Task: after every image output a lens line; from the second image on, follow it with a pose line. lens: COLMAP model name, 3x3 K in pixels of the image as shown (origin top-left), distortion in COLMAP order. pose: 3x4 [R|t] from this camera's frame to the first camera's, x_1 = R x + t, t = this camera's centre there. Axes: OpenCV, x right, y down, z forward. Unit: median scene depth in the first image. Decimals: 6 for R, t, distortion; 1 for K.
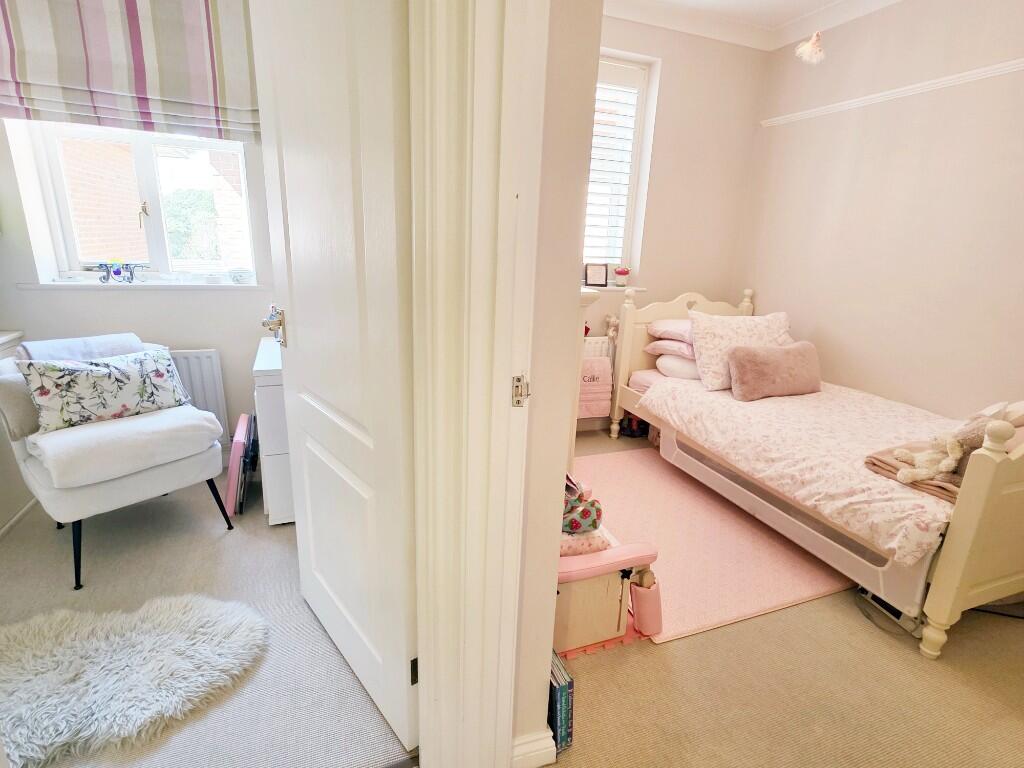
lens RADIAL K [[503.2, 0, 516.2], [0, 503.2, 387.6], [0, 0, 1]] dist [0.004016, -0.000699]
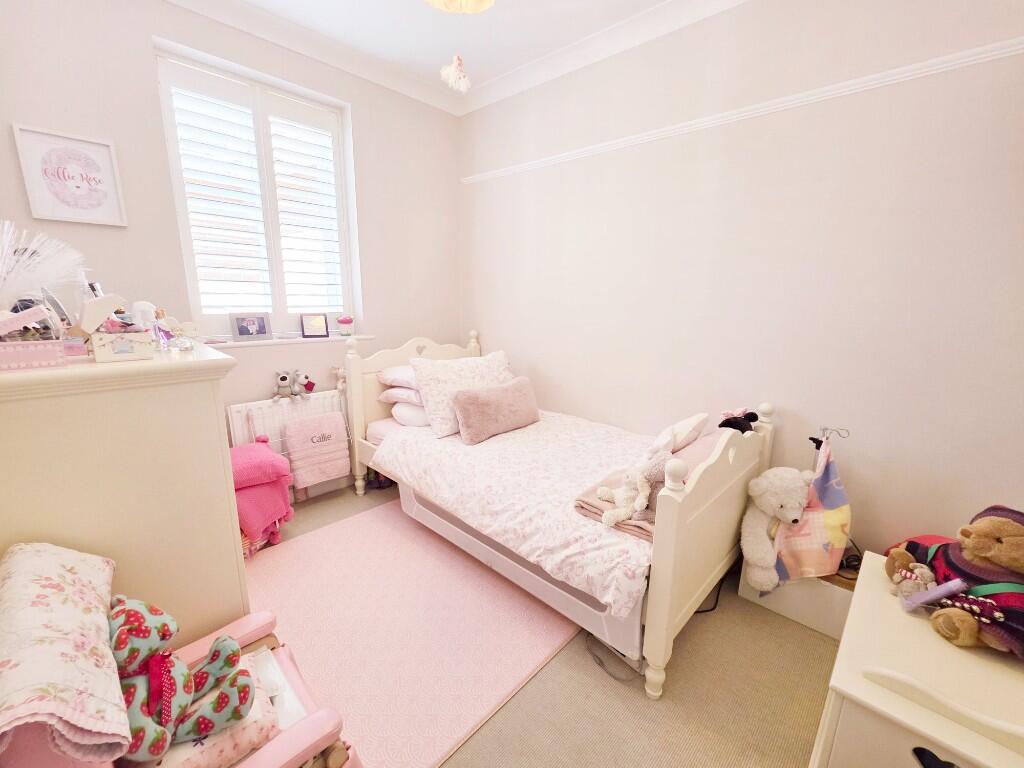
lens RADIAL K [[417.9, 0, 506.9], [0, 417.9, 383.6], [0, 0, 1]] dist [0.002228, -0.000888]
pose [[0.906132, -0.110848, 0.408213, 0.194614], [0.135160, 0.990335, -0.031104, -0.058847], [-0.400820, 0.083358, 0.912357, 0.212503]]
